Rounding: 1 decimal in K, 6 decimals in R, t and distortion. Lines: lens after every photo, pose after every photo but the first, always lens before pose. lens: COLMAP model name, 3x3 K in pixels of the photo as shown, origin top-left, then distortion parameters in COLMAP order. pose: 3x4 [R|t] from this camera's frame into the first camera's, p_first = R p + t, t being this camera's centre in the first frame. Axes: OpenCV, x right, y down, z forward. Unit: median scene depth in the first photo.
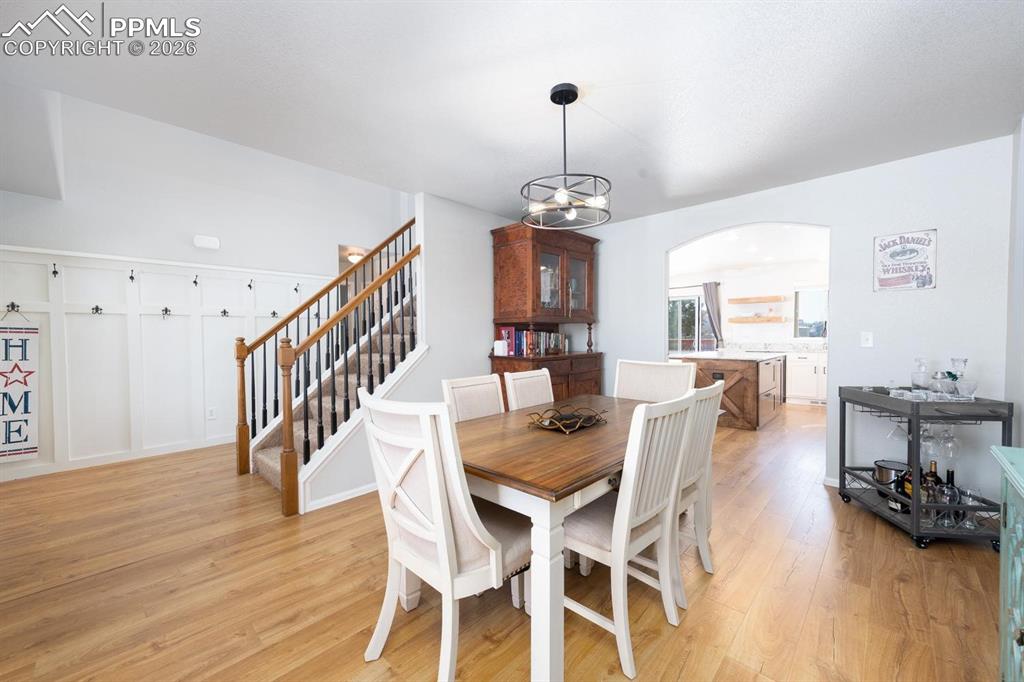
lens RADIAL K [[402.6, 0, 520.2], [0, 402.6, 341.2], [0, 0, 1]] dist [0.009302, -0.000167]
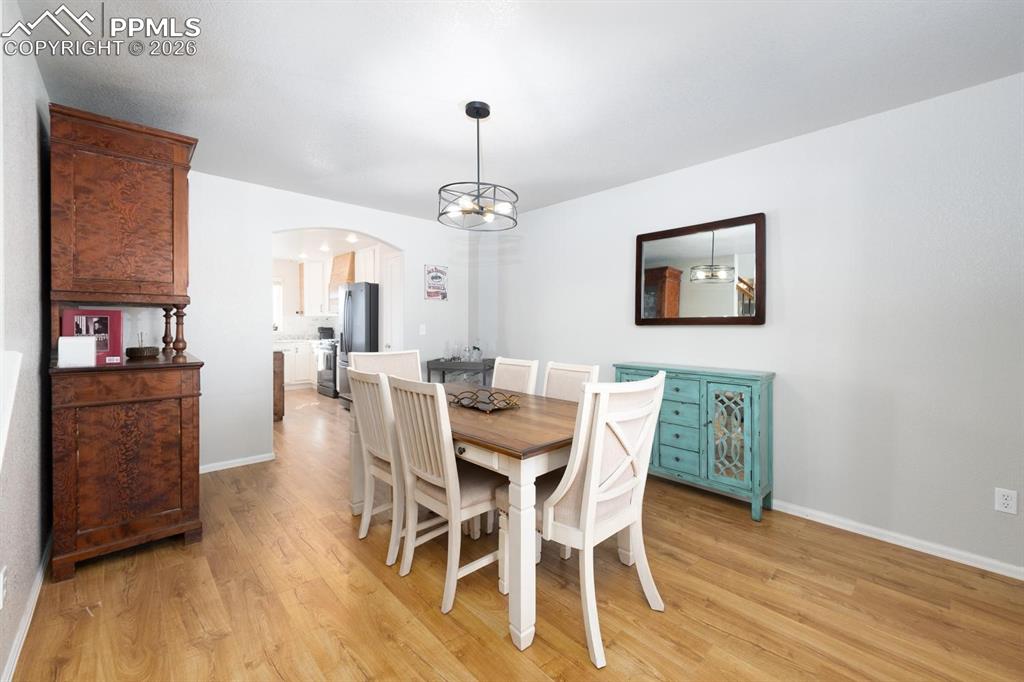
lens RADIAL K [[402.6, 0, 520.2], [0, 402.6, 341.2], [0, 0, 1]] dist [0.009302, -0.000167]
pose [[0.047914, -0.033384, 0.998293, -0.693286], [0.013051, 0.999377, 0.032794, -0.006744], [-0.998766, 0.011458, 0.048320, 0.574677]]
